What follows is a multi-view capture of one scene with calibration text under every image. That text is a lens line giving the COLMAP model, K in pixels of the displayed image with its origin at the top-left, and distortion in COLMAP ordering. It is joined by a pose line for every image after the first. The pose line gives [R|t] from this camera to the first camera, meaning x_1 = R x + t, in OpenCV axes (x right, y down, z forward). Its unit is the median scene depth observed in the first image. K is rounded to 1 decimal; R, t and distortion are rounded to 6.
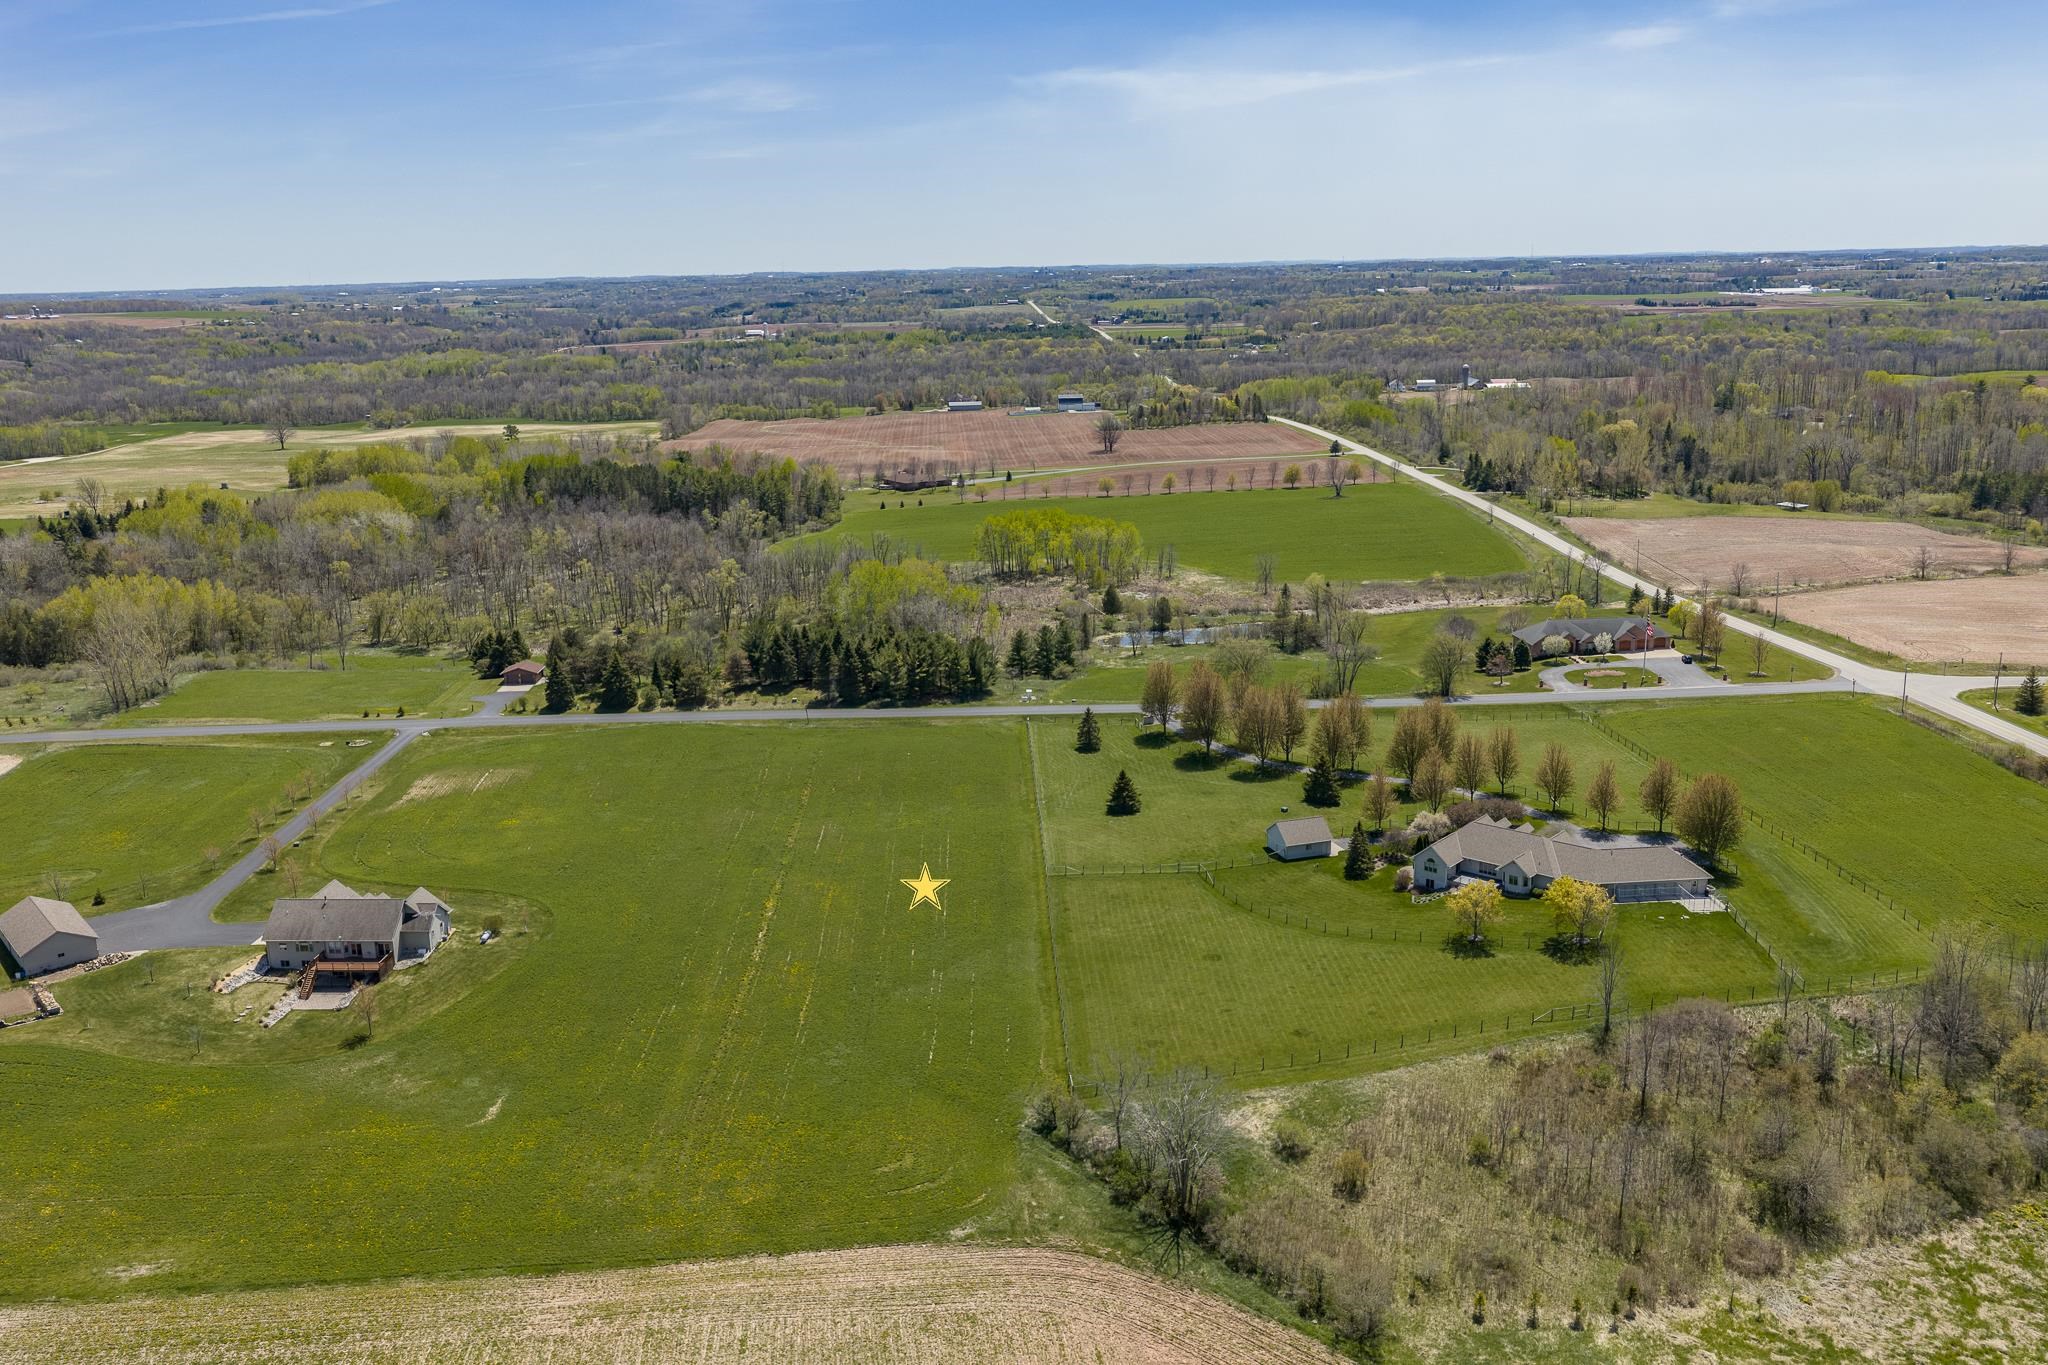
lens RADIAL K [[1693.9, 0, 1032.1], [0, 1693.9, 685.8], [0, 0, 1]] dist [0.023510, -0.043386]
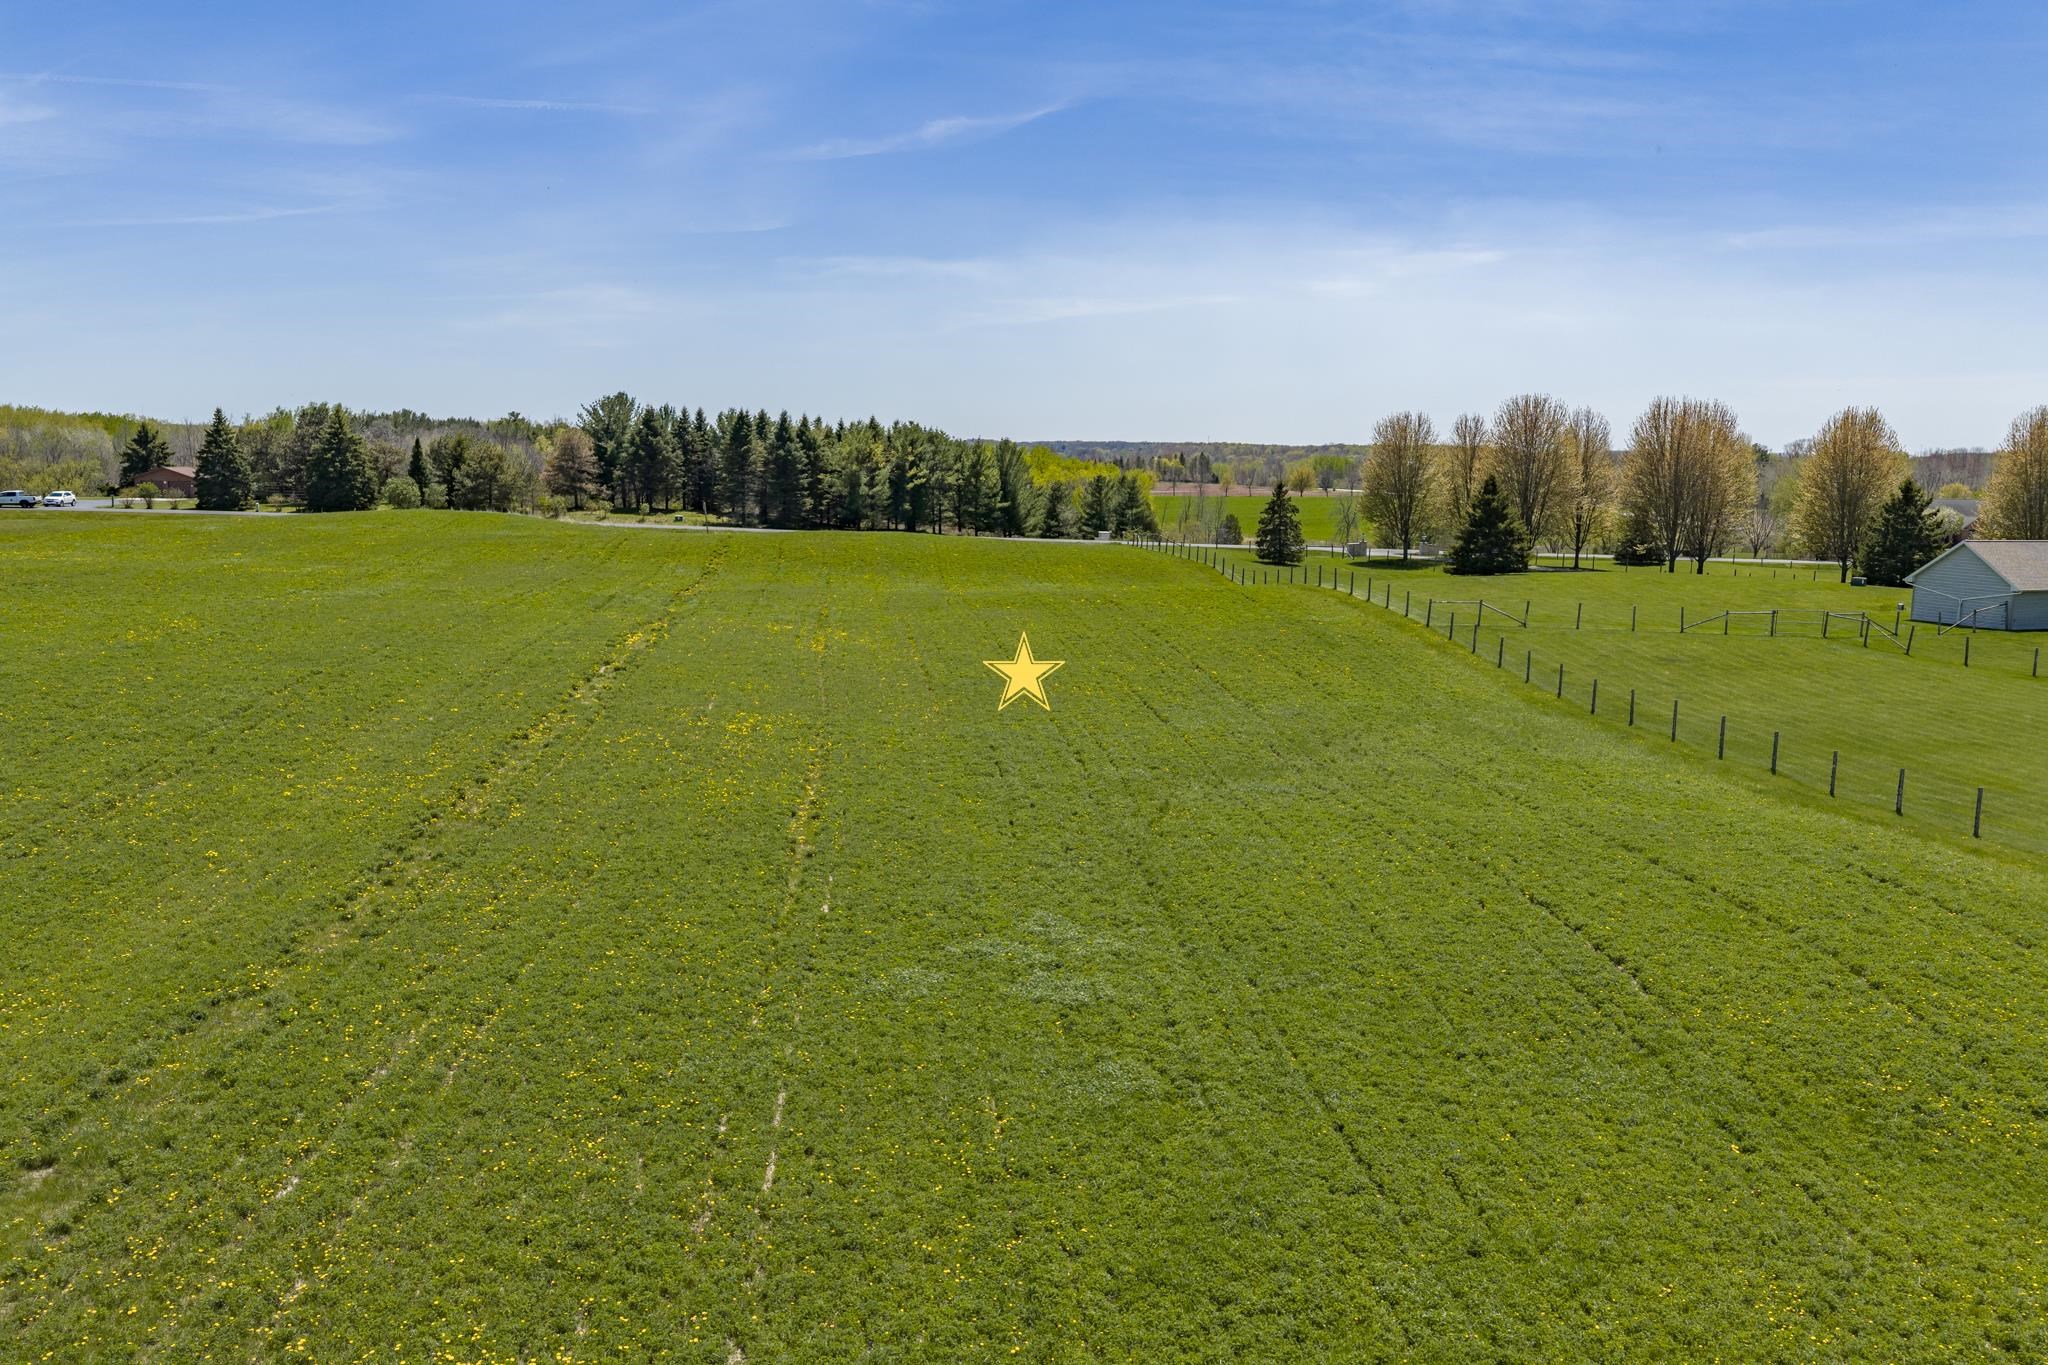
lens RADIAL K [[1693.9, 0, 1032.1], [0, 1693.9, 685.8], [0, 0, 1]] dist [0.023510, -0.043386]
pose [[0.995739, 0.031125, 0.086806, -0.073518], [-0.021621, 0.993877, -0.108352, 0.116339], [-0.089647, 0.106013, 0.990315, 0.463222]]
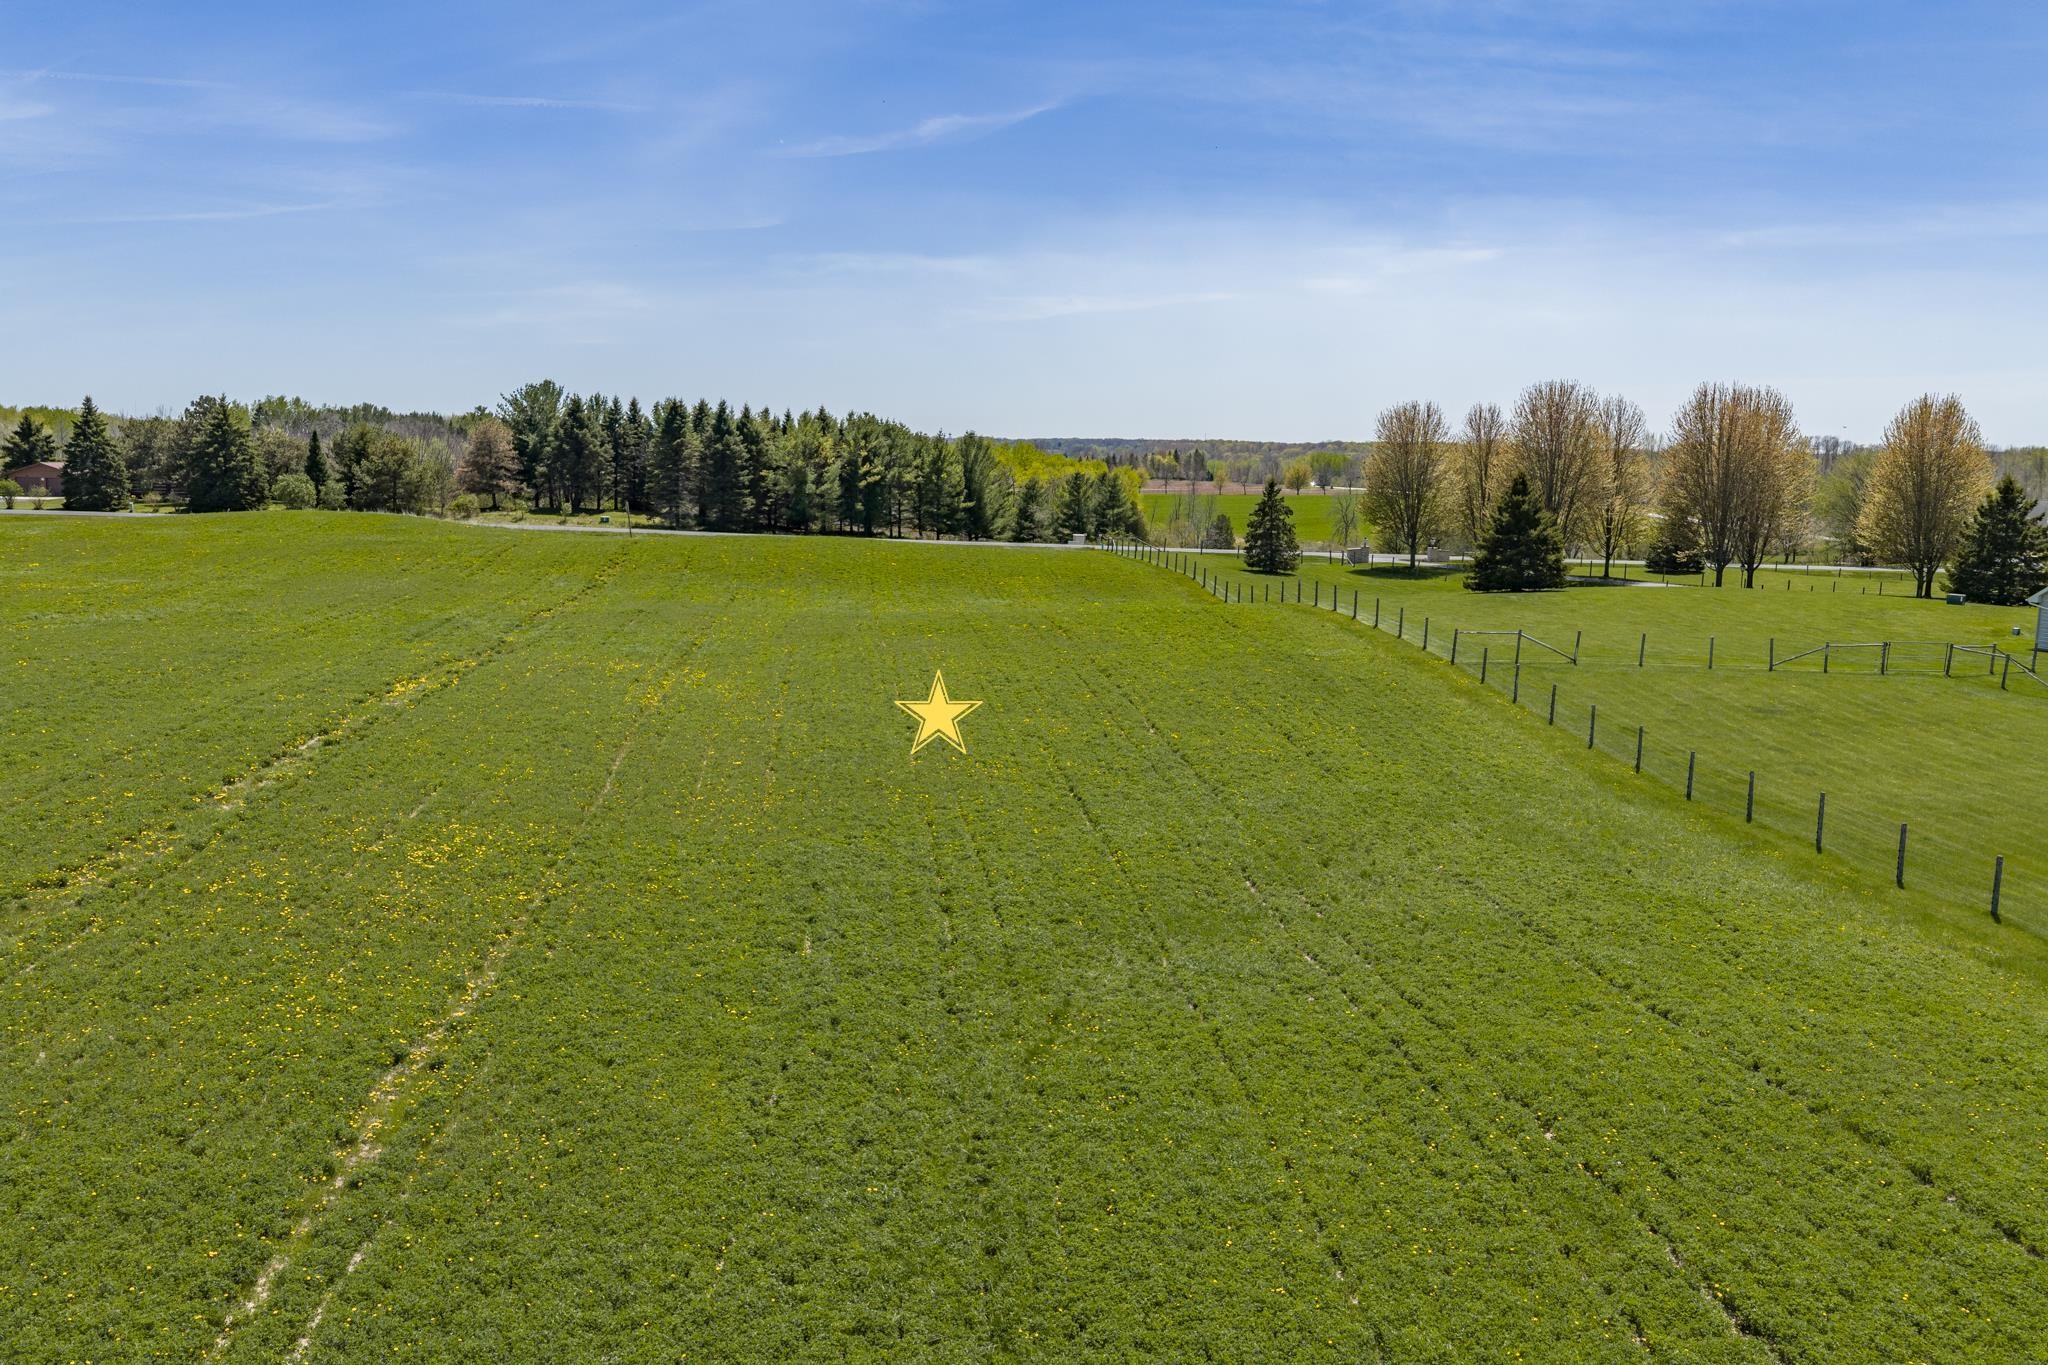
lens RADIAL K [[1693.9, 0, 1032.1], [0, 1693.9, 685.8], [0, 0, 1]] dist [0.023510, -0.043386]
pose [[0.995566, 0.031624, 0.088595, -0.060178], [-0.022066, 0.994030, -0.106856, 0.104071], [-0.091446, 0.104428, 0.990319, 0.513750]]
